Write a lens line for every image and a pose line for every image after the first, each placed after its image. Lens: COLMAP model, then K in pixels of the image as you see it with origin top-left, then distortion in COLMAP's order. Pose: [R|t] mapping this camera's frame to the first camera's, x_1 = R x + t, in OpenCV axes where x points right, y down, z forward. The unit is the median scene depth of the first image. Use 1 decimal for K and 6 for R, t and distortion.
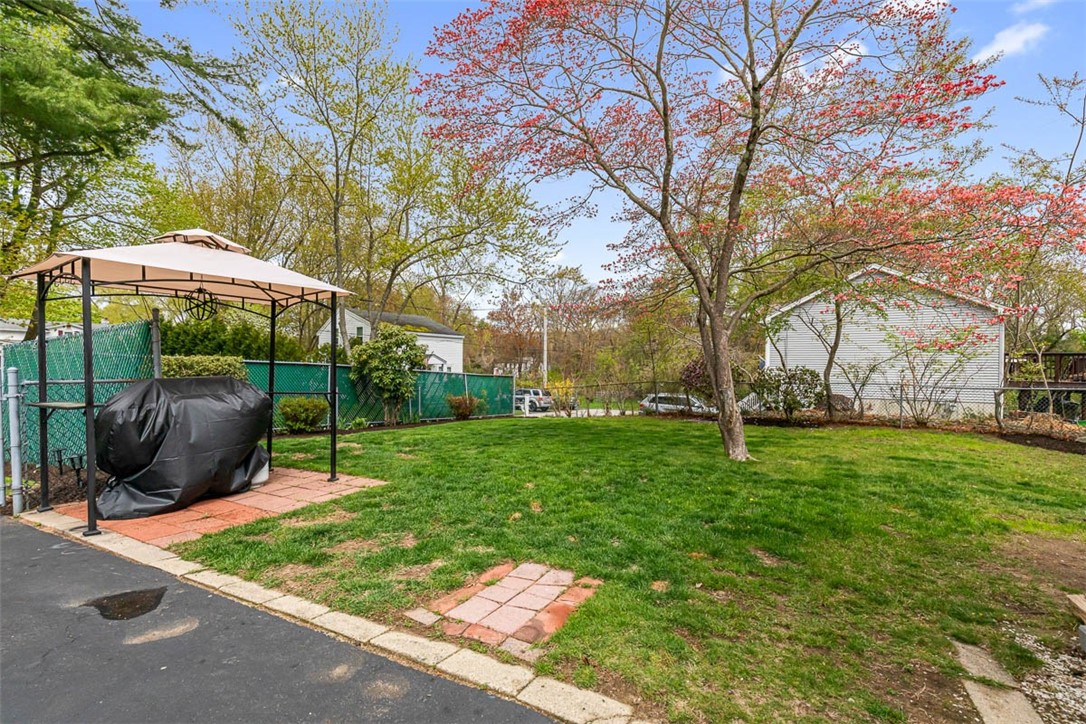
lens RADIAL K [[485.6, 0, 548.1], [0, 485.6, 365.4], [0, 0, 1]] dist [0.000887, -0.000314]
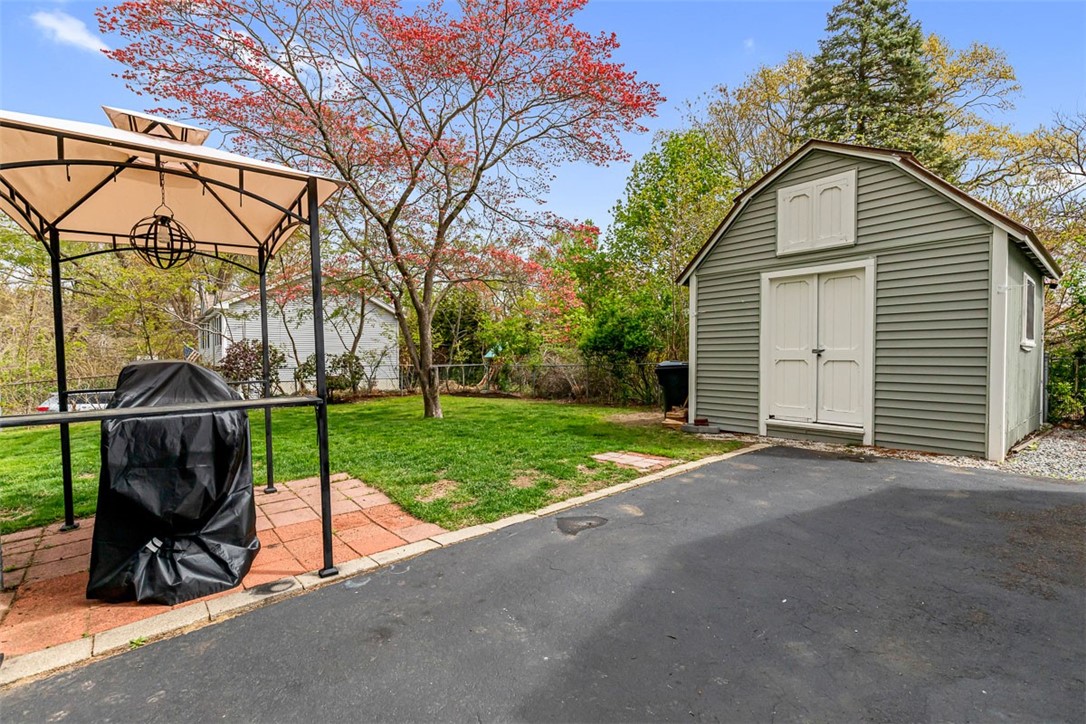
lens RADIAL K [[487.0, 0, 544.2], [0, 487.0, 366.7], [0, 0, 1]] dist [0.008265, -0.001218]
pose [[0.347809, -0.026502, 0.937191, -0.406258], [0.000984, 0.999610, 0.027902, 0.005061], [-0.937565, -0.008782, 0.347700, 0.121374]]
